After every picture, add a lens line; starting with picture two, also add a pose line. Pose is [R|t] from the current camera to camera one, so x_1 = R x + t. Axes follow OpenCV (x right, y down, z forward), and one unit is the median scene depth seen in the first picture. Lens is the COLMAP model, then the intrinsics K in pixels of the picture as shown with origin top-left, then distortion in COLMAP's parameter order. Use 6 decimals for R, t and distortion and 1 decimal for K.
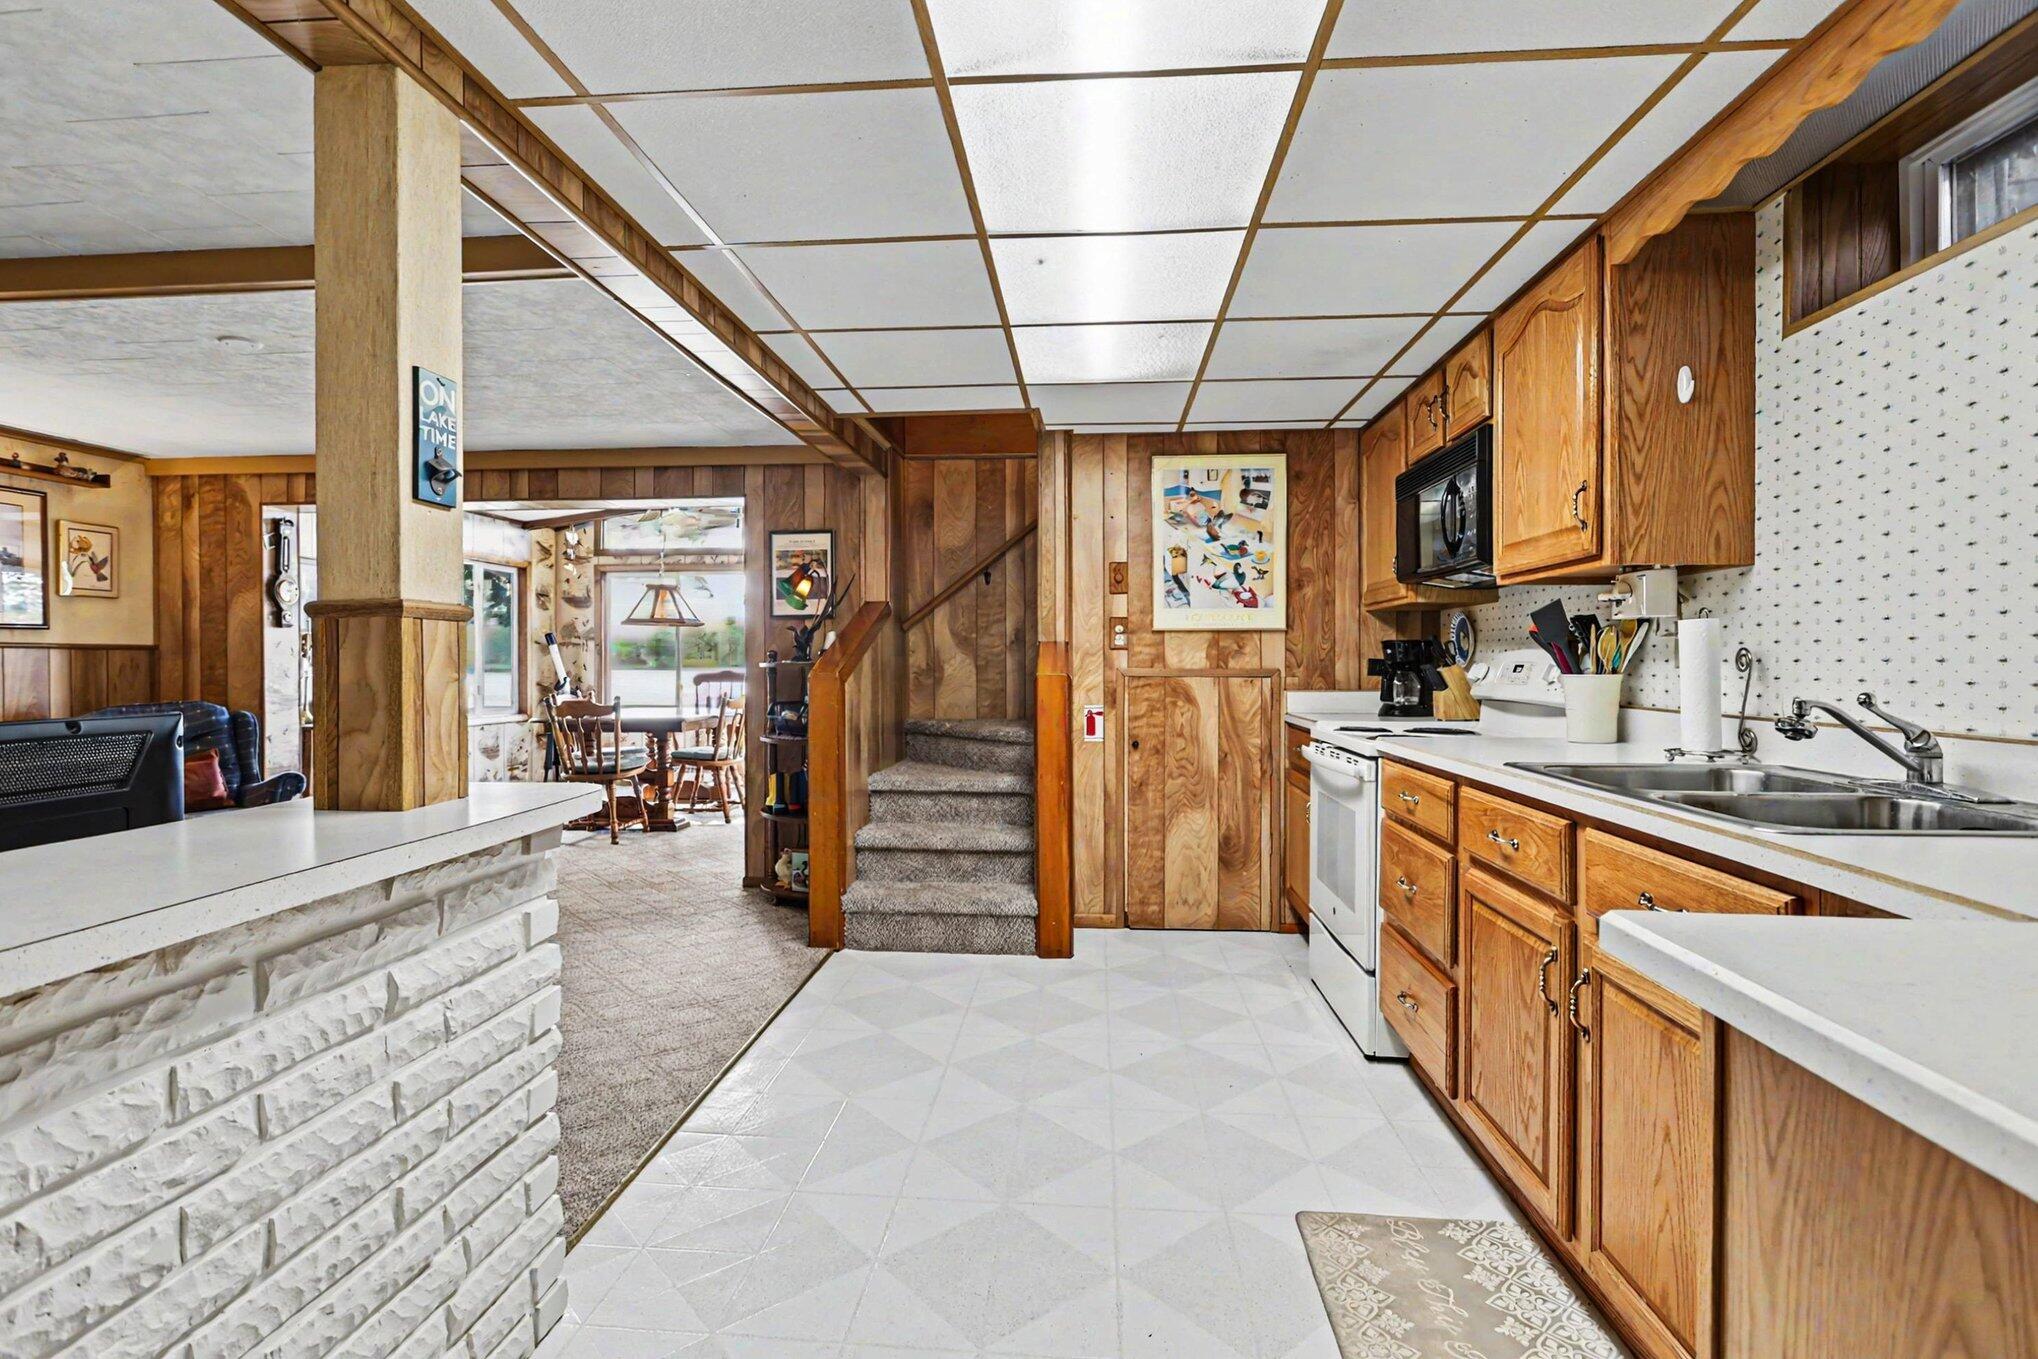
lens RADIAL K [[983.1, 0, 1012.2], [0, 983.1, 670.7], [0, 0, 1]] dist [-0.006255, 0.000715]
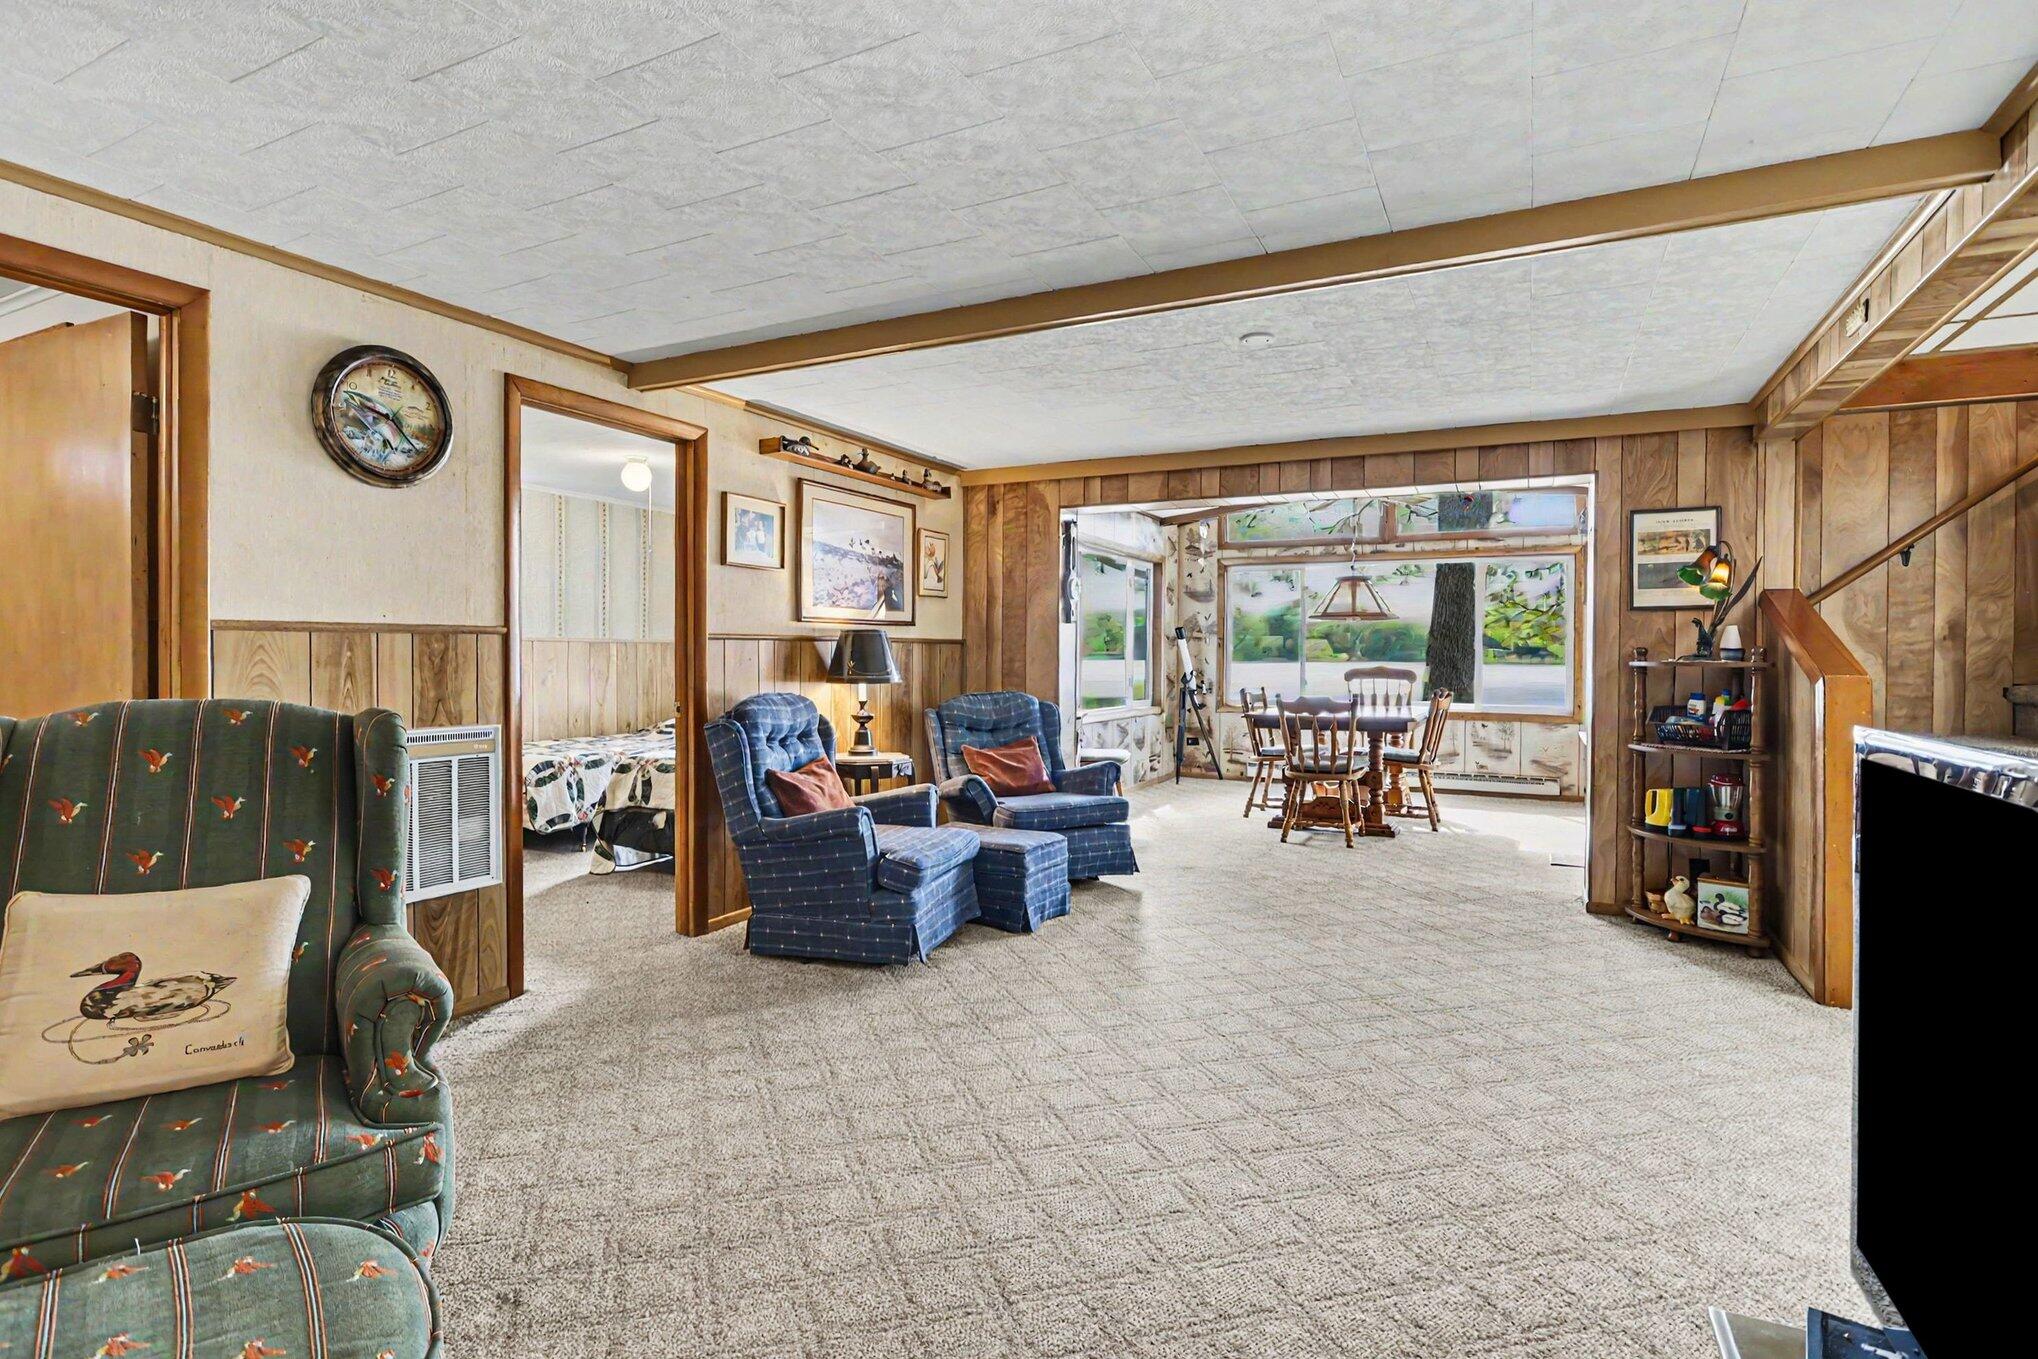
lens RADIAL K [[983.1, 0, 1019.8], [0, 983.1, 672.7], [0, 0, 1]] dist [-0.006255, 0.000715]
pose [[0.931553, 0.013053, -0.363370, -0.411563], [-0.009424, 0.999886, 0.011757, -0.002725], [0.363483, -0.007528, 0.931571, -0.011911]]
